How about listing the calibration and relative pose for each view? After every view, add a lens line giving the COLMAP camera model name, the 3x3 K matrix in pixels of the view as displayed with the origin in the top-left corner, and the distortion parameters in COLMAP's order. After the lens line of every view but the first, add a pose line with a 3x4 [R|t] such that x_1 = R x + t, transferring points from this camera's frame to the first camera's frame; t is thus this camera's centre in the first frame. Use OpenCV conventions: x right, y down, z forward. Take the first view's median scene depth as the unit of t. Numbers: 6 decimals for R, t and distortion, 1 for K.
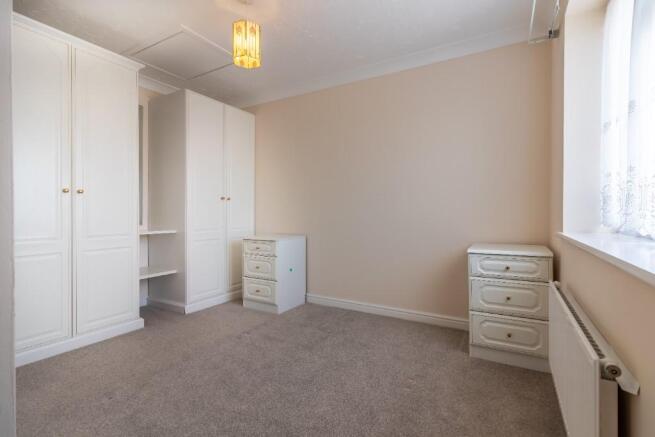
lens RADIAL K [[309.3, 0, 328.0], [0, 309.3, 215.3], [0, 0, 1]] dist [0.002644, 0.000118]
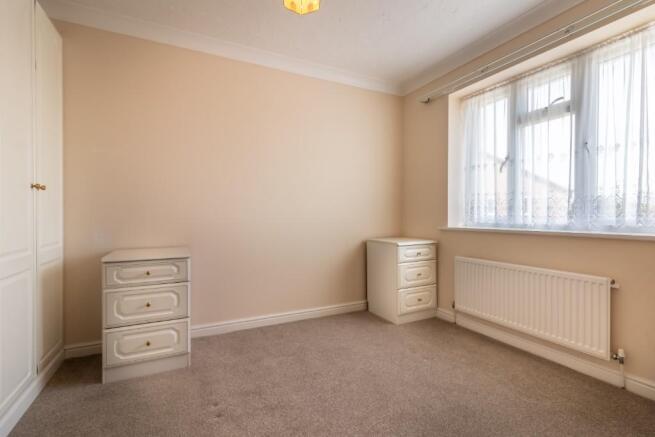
lens RADIAL K [[324.4, 0, 323.6], [0, 324.4, 216.6], [0, 0, 1]] dist [0.022428, -0.000940]
pose [[0.525989, -0.002636, 0.850487, -0.676311], [0.007569, 0.999970, -0.001582, -0.002377], [-0.850458, 0.007269, 0.525993, 0.410735]]
